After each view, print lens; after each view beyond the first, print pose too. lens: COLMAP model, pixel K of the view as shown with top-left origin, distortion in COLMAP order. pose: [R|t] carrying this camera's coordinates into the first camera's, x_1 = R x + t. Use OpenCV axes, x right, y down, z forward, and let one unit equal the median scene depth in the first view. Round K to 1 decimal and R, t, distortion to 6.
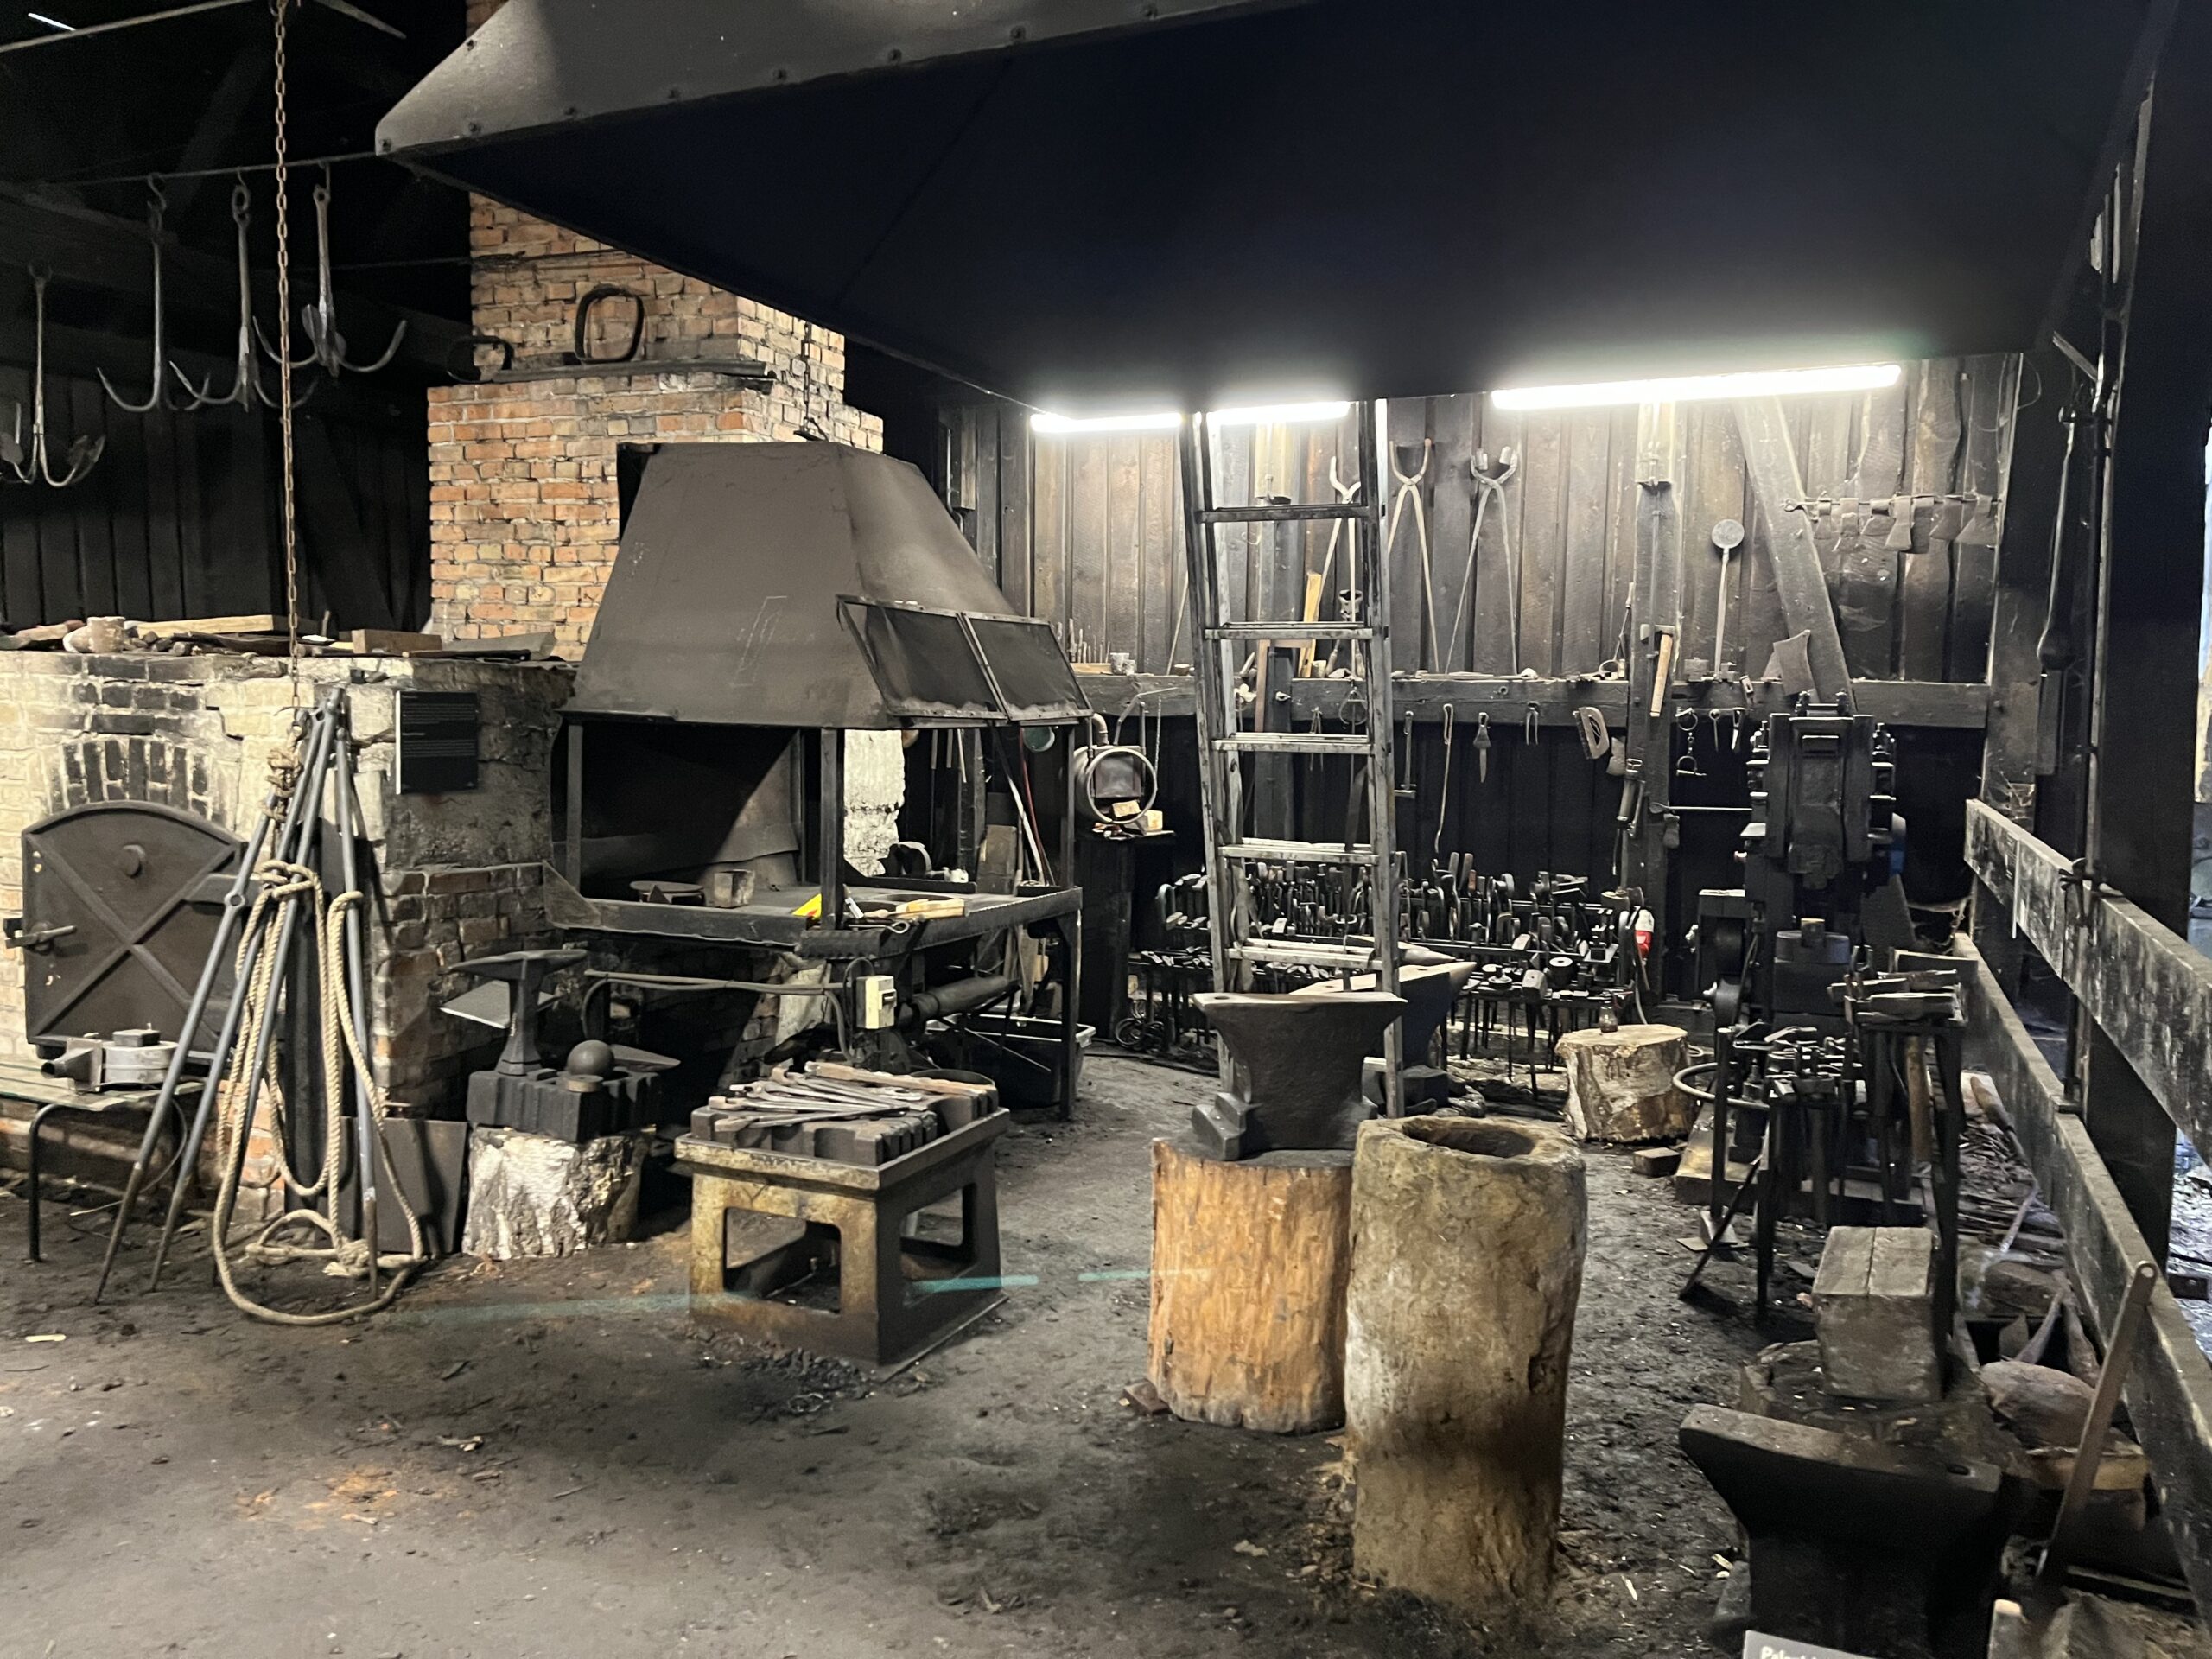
lens RADIAL K [[1677.7, 0, 1111.3], [0, 1677.7, 837.9], [0, 0, 1]] dist [0.055301, -0.058878]
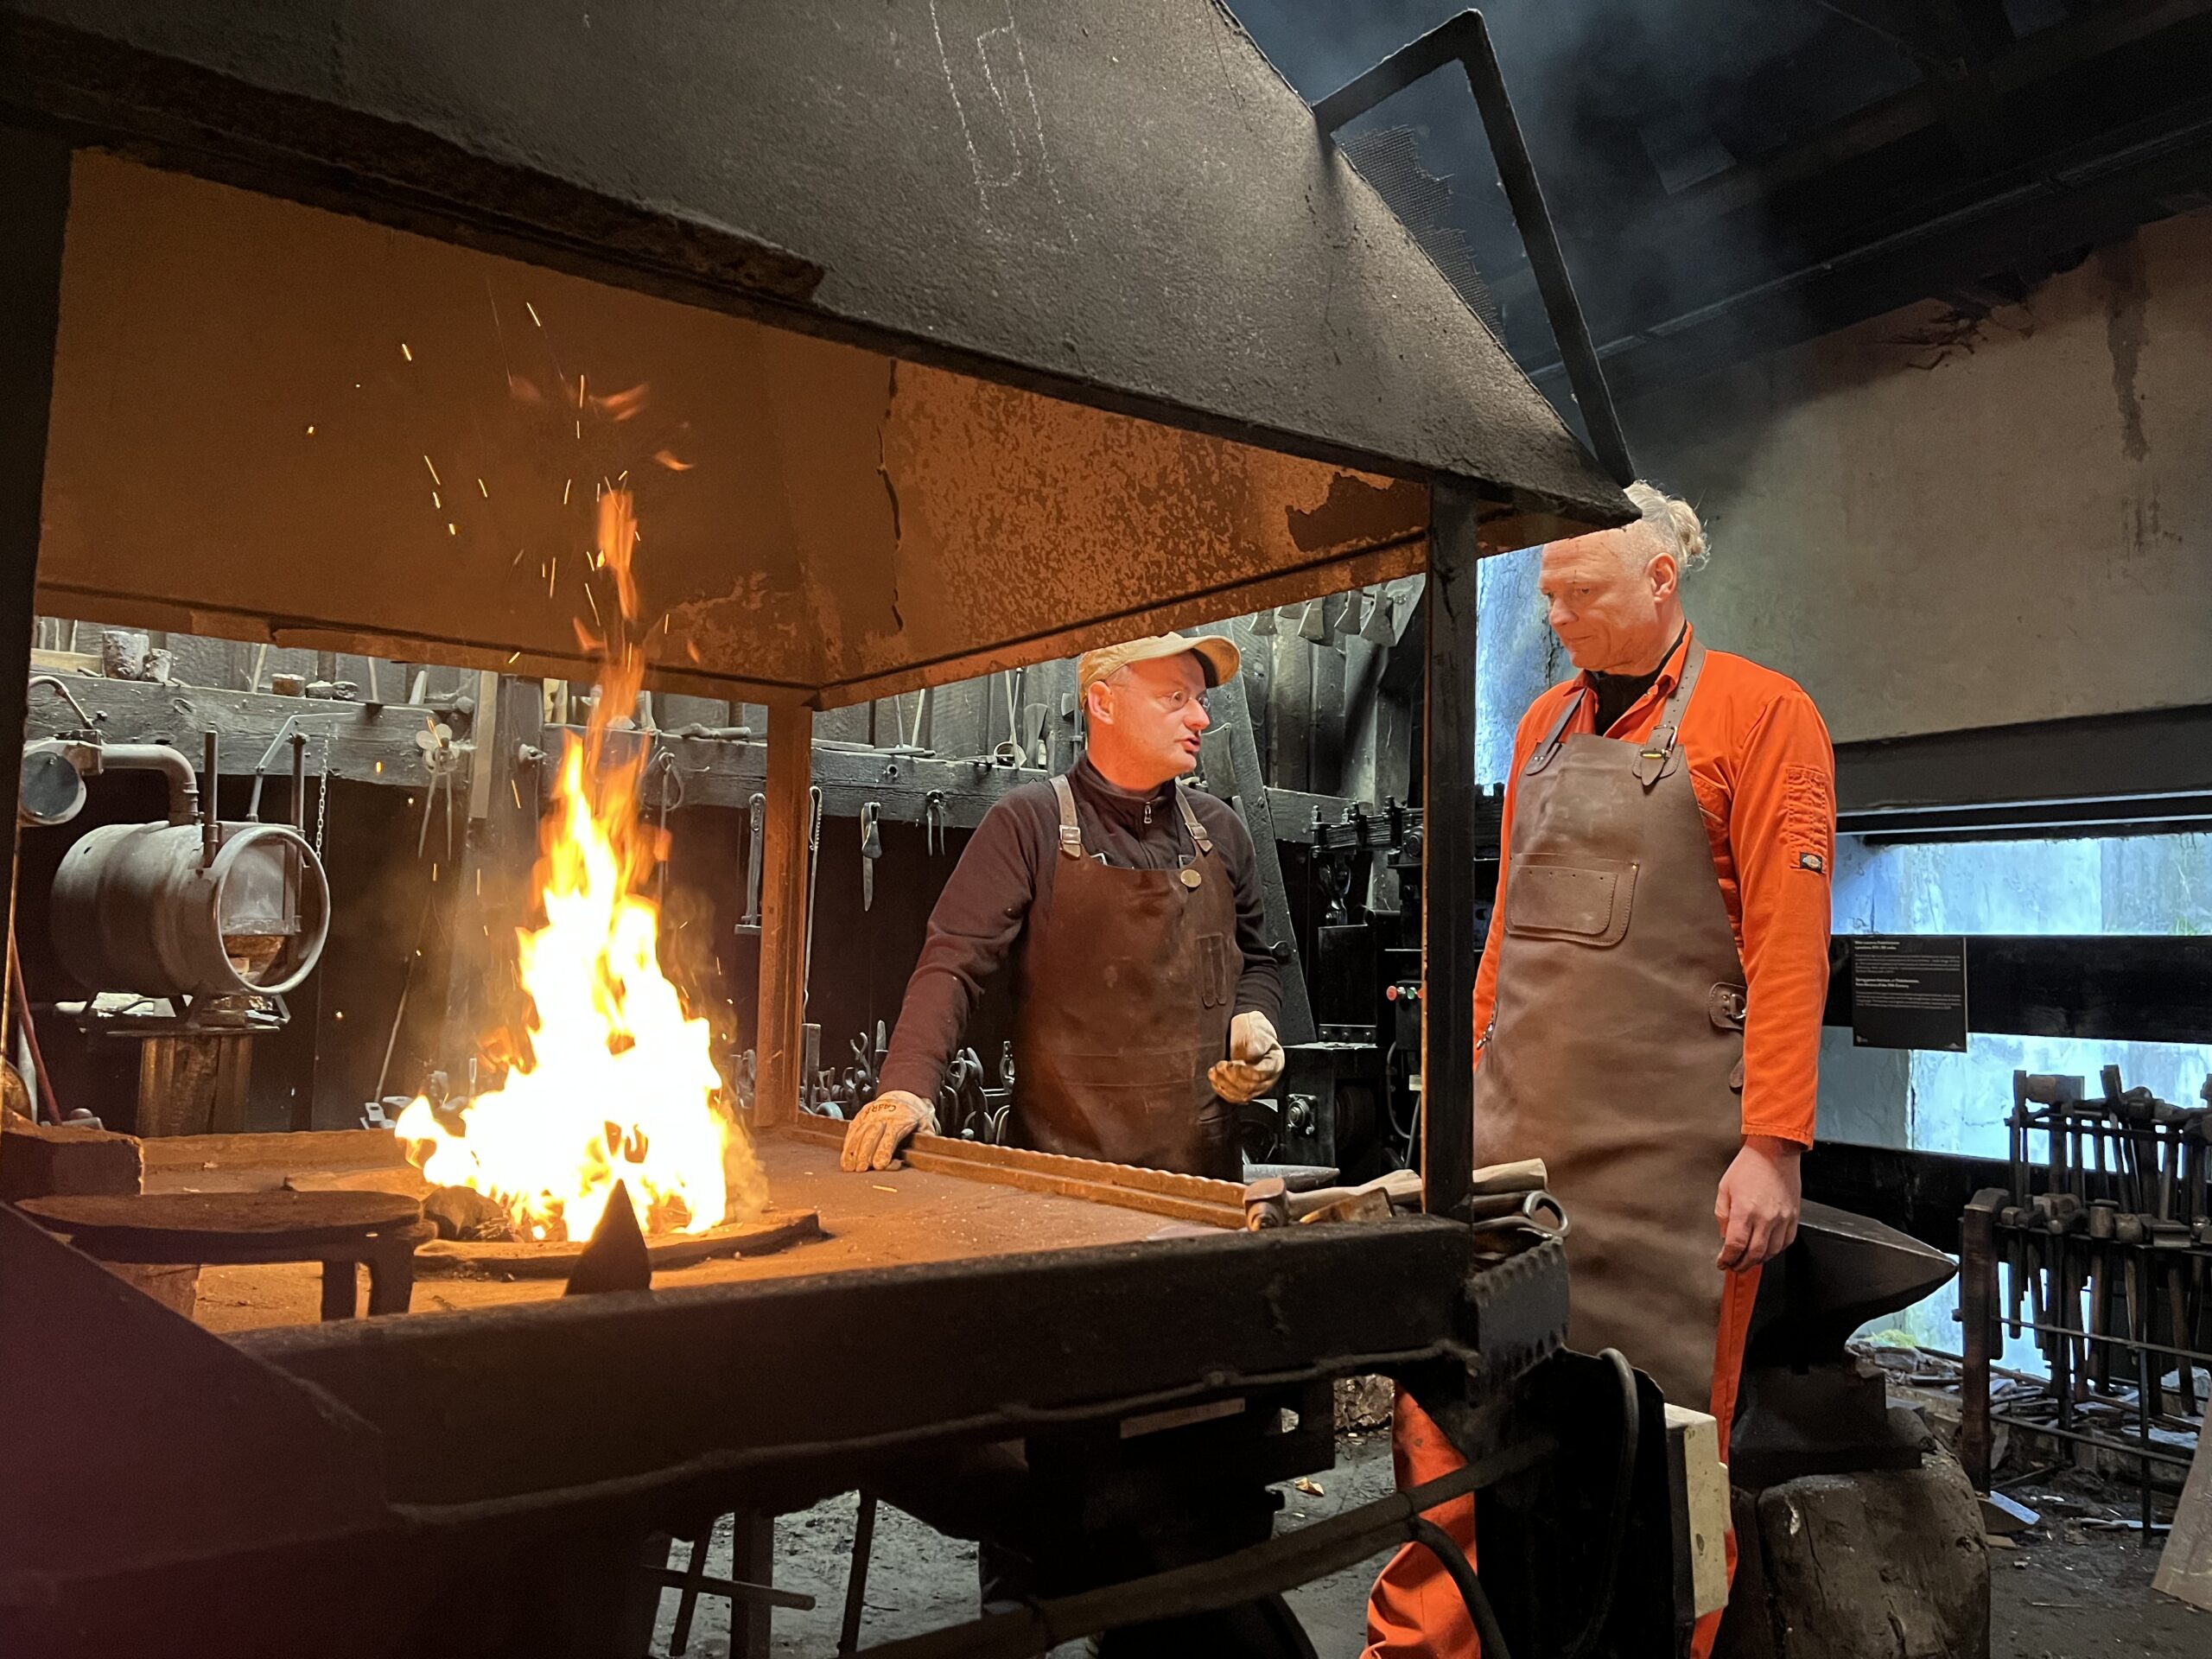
lens RADIAL K [[1677.7, 0, 1108.2], [0, 1677.7, 843.4], [0, 0, 1]] dist [0.055301, -0.058878]
pose [[0.534917, 0.054224, 0.843163, -0.280455], [0.055490, 0.993529, -0.099098, 0.010003], [-0.843080, 0.099797, 0.528447, 0.610351]]
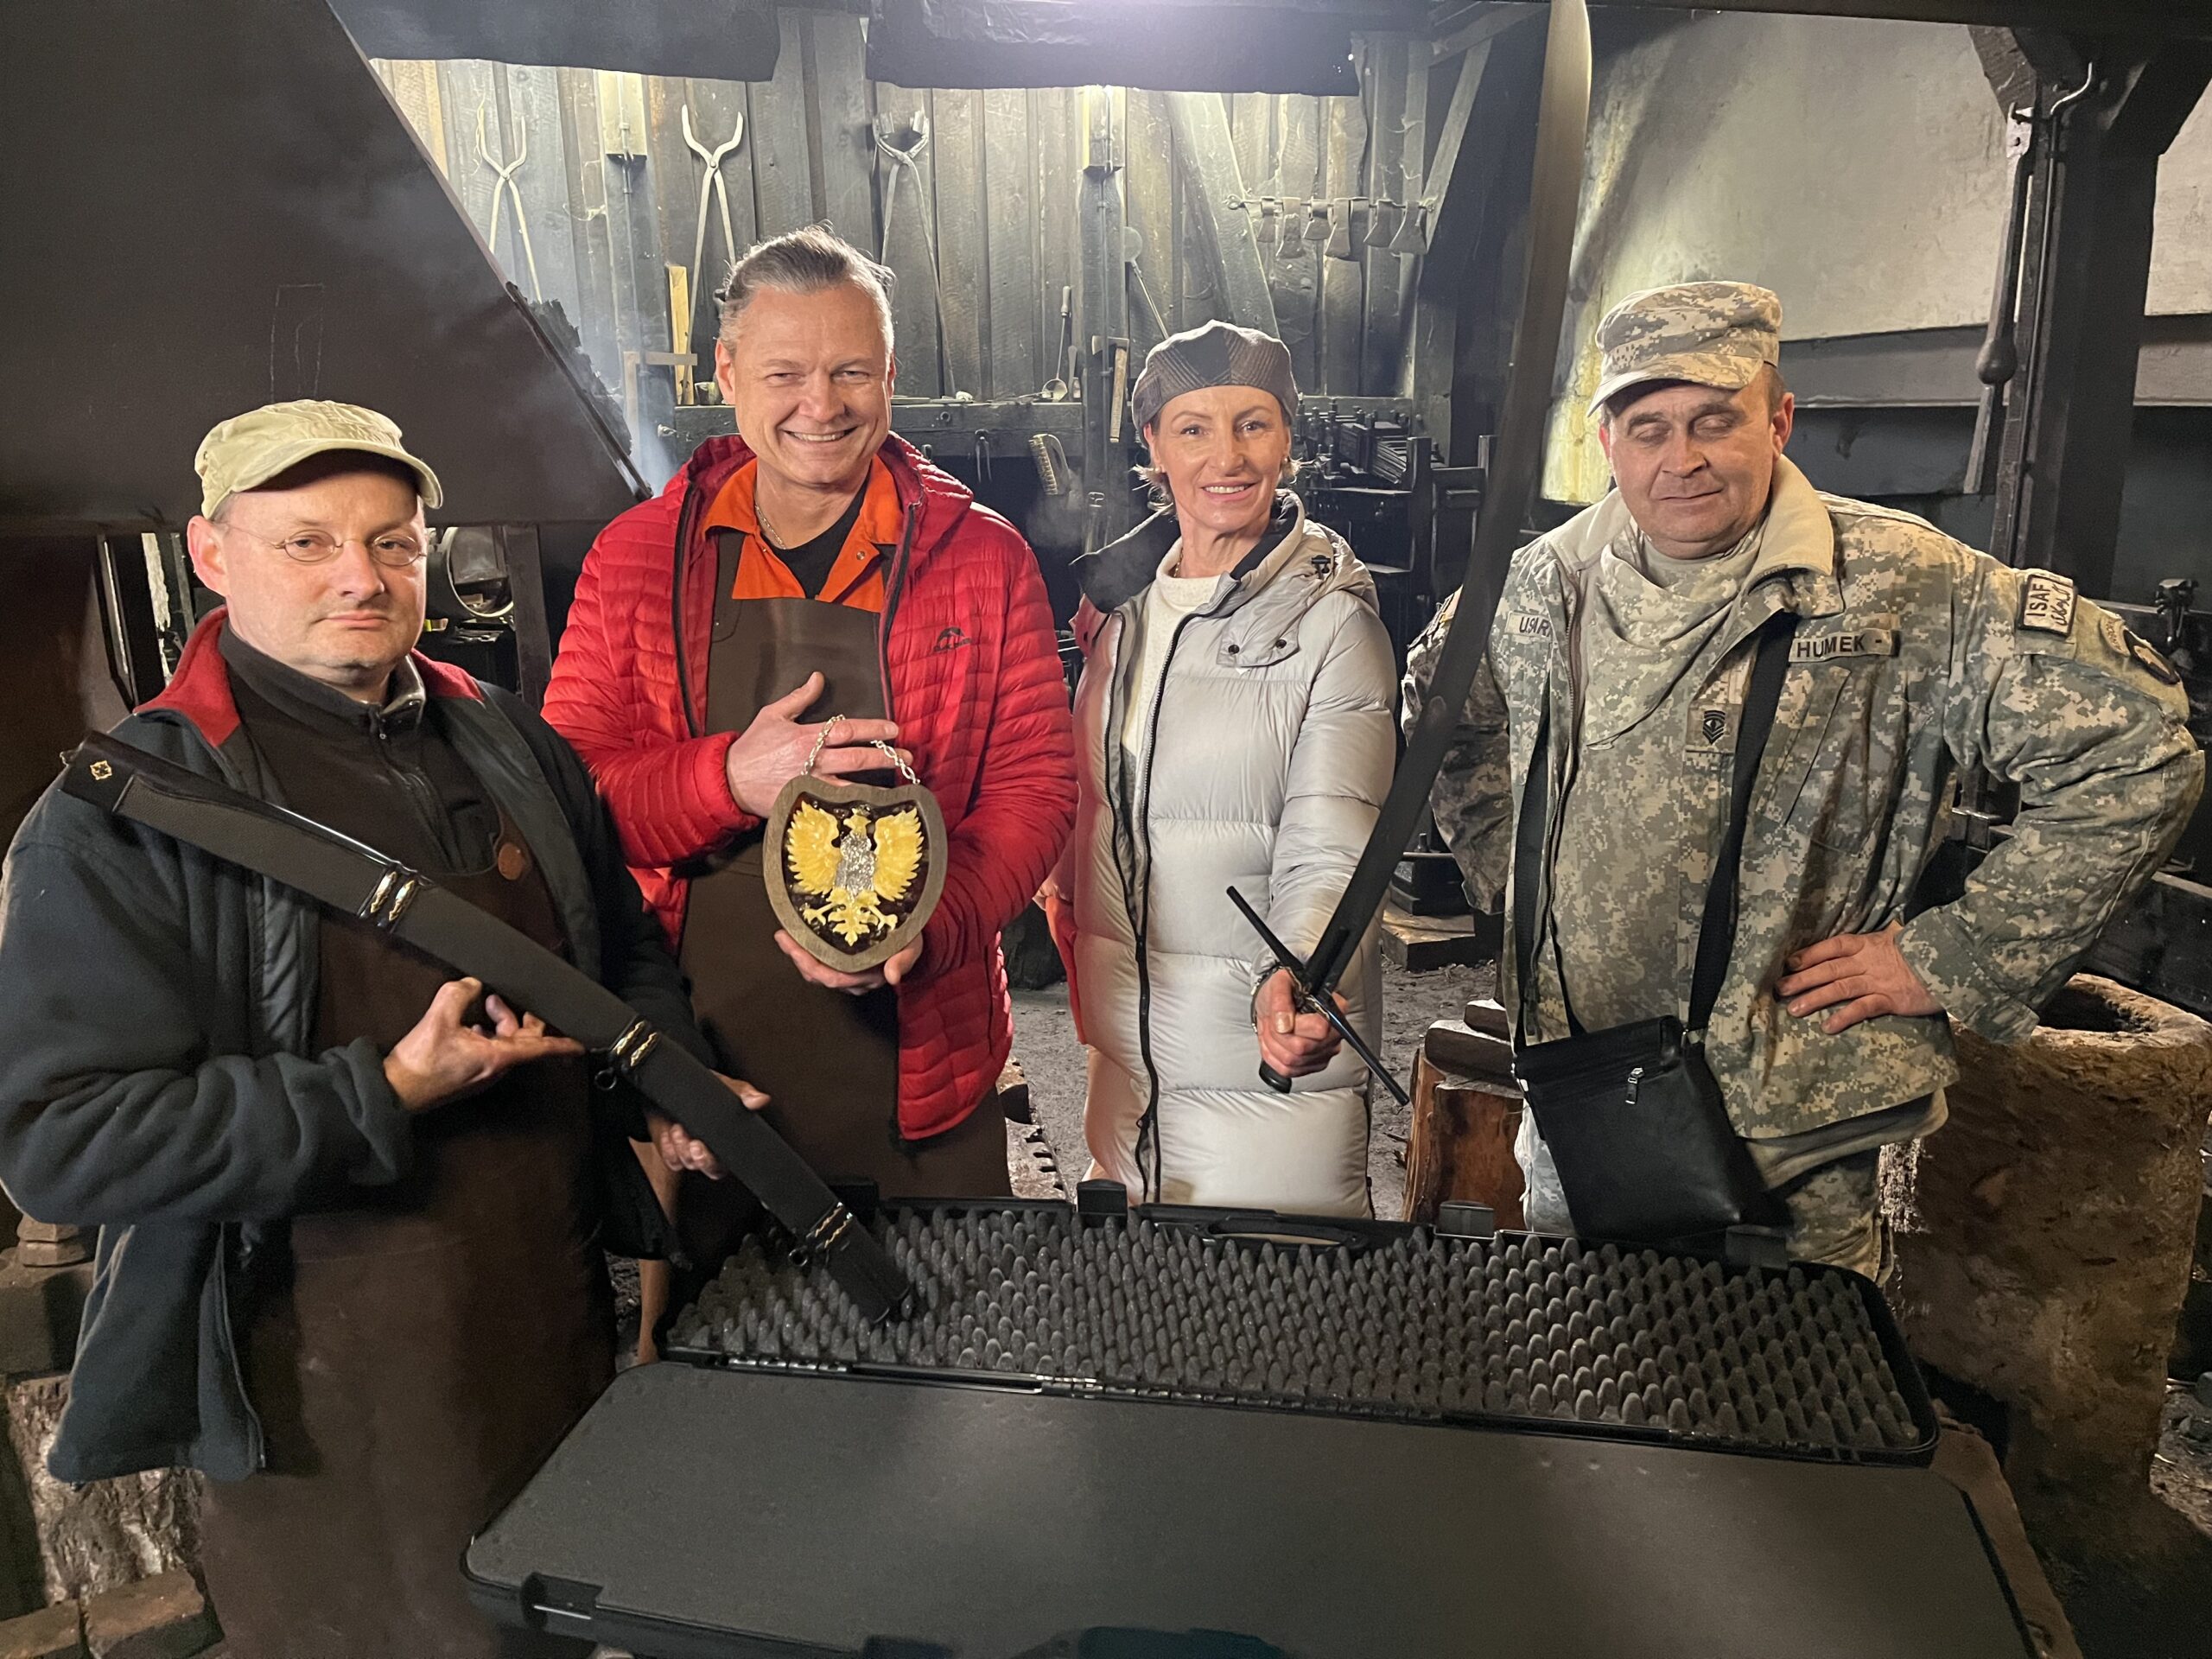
lens RADIAL K [[1677.7, 0, 1114.0], [0, 1677.7, 832.8], [0, 0, 1]] dist [0.055301, -0.058878]
pose [[0.785892, -0.175170, 0.593034, -0.248324], [0.077774, 0.979422, 0.186234, -0.035176], [-0.613453, -0.100238, 0.783344, 0.274129]]
